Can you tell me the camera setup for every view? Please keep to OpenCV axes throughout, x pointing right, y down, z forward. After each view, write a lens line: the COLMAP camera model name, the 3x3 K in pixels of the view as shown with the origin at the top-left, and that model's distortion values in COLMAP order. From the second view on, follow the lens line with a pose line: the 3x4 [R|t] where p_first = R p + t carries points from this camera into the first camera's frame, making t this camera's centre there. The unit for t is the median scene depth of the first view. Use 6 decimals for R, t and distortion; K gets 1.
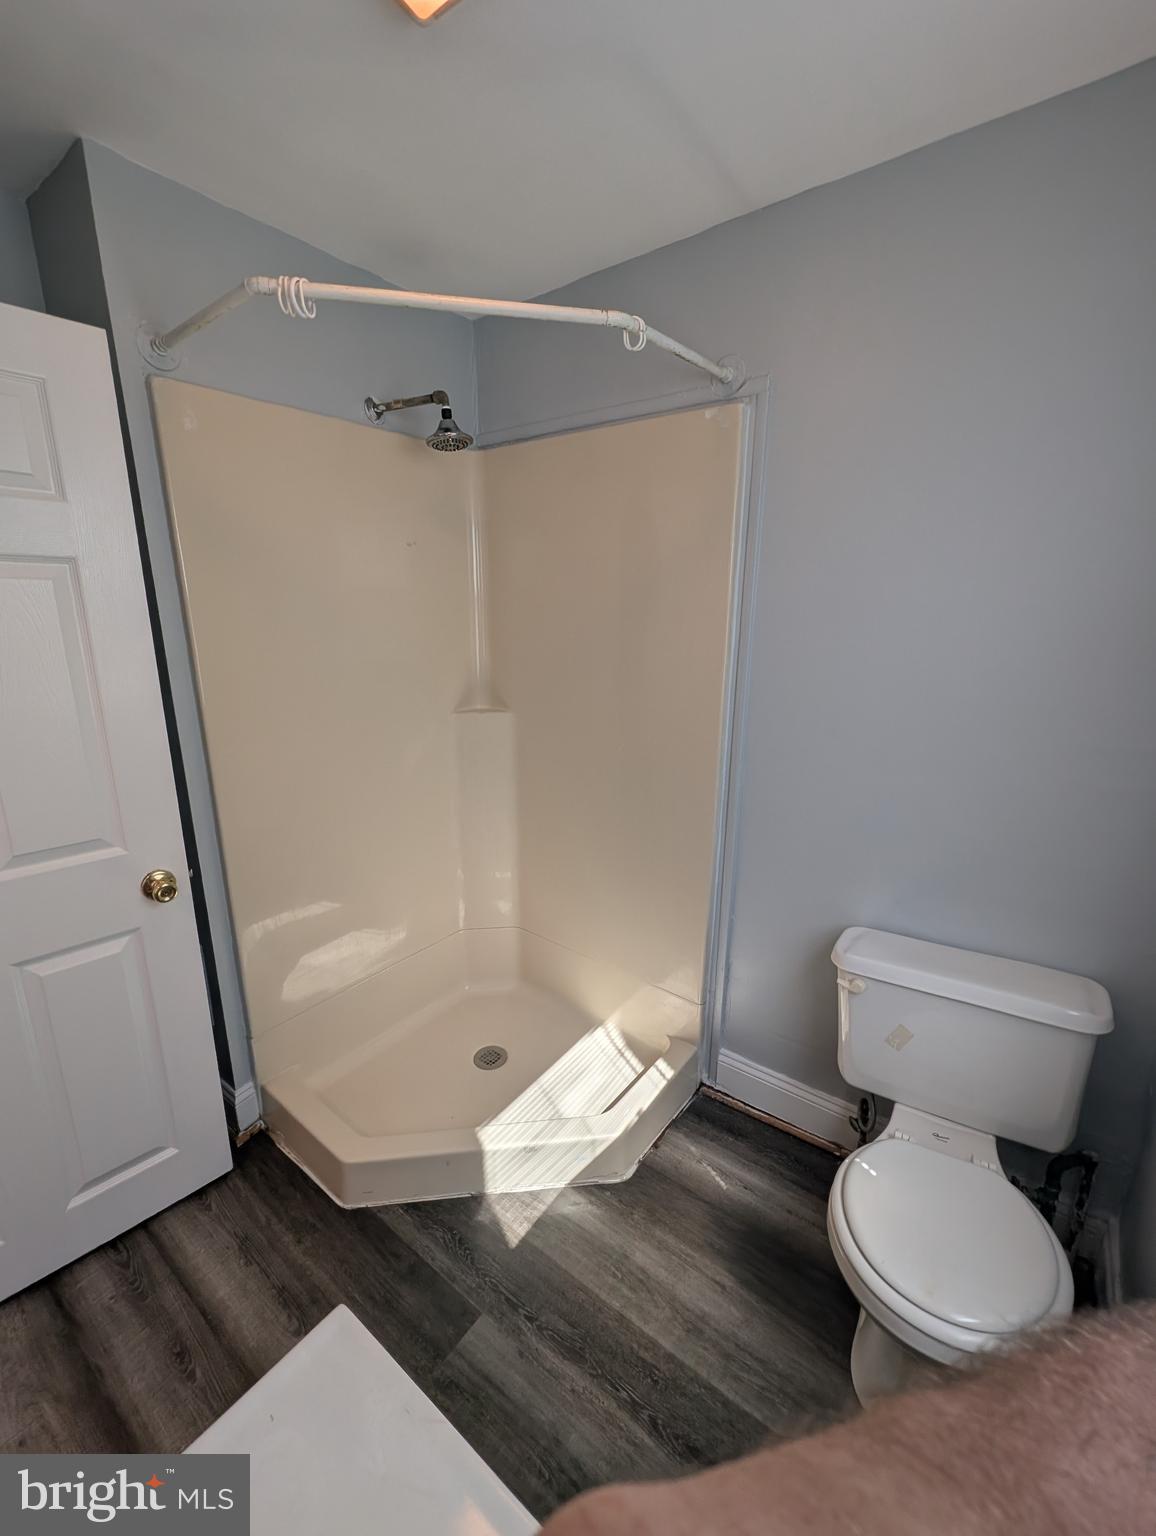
lens RADIAL K [[634.5, 0, 580.7], [0, 634.5, 769.4], [0, 0, 1]] dist [0.002001, -0.000256]
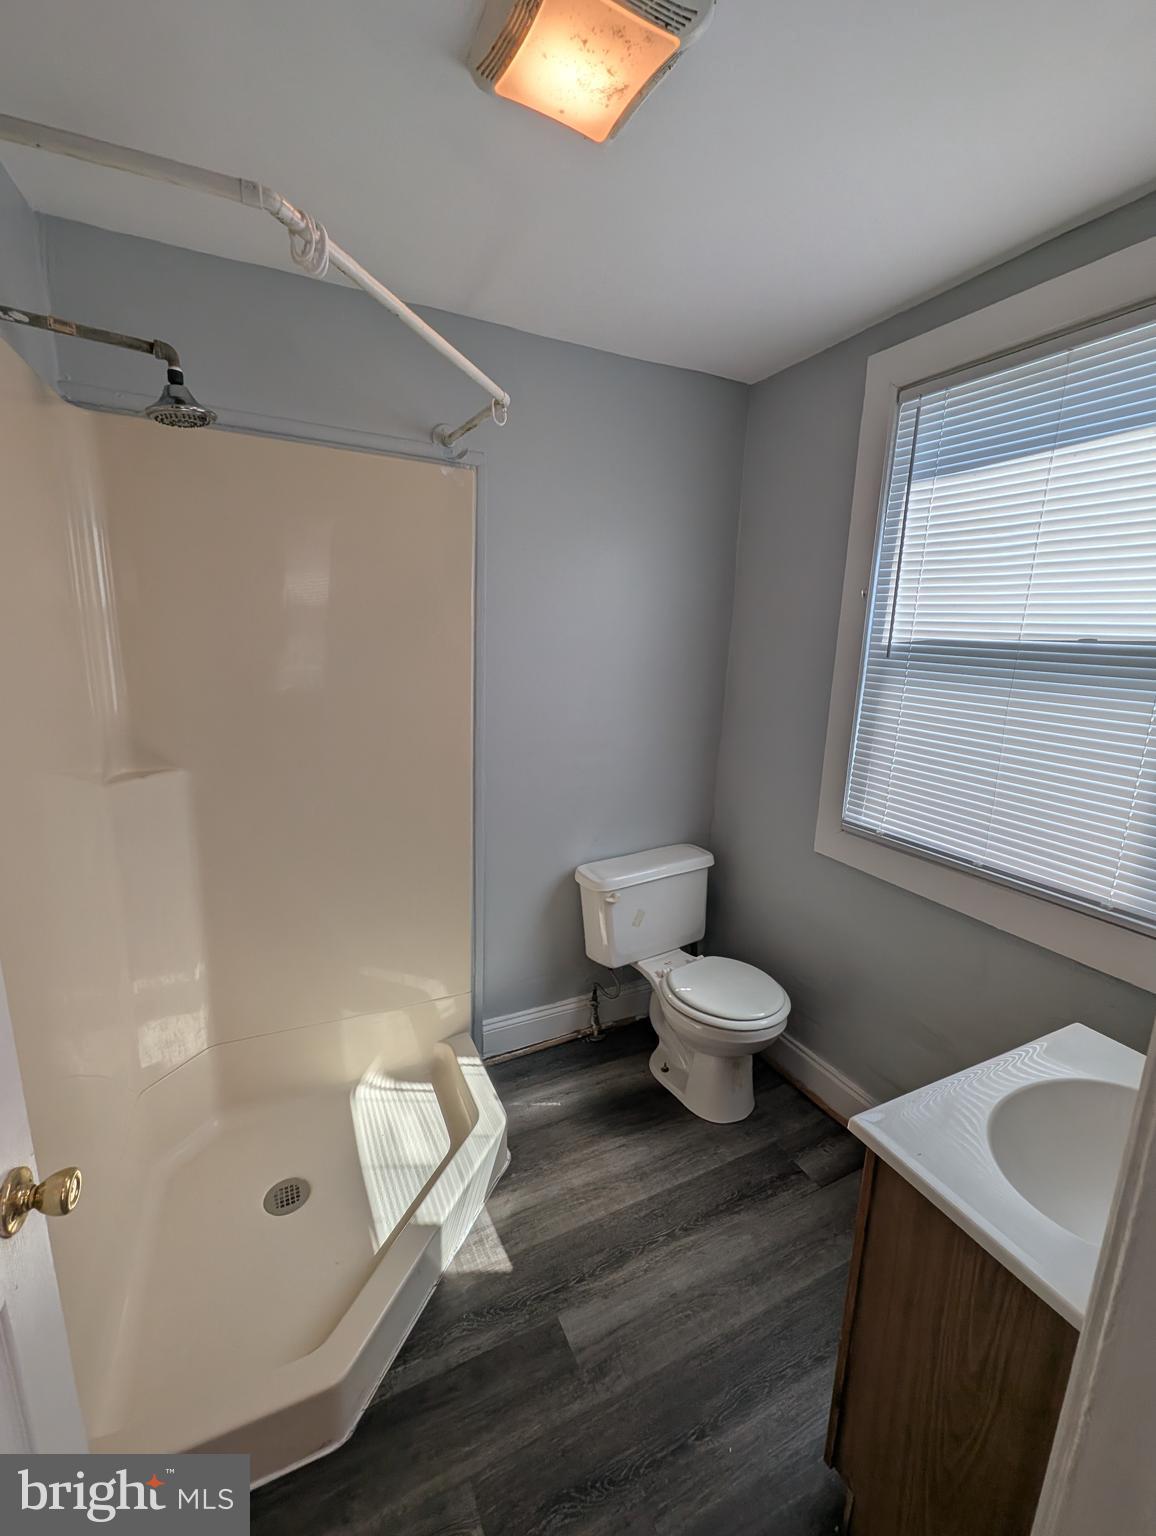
lens RADIAL K [[634.5, 0, 580.7], [0, 634.5, 769.4], [0, 0, 1]] dist [0.002001, -0.000256]
pose [[0.449211, -0.176766, 0.875764, -0.790095], [0.193179, 0.976261, 0.097962, -0.103028], [-0.872291, 0.125174, 0.472694, 0.319623]]
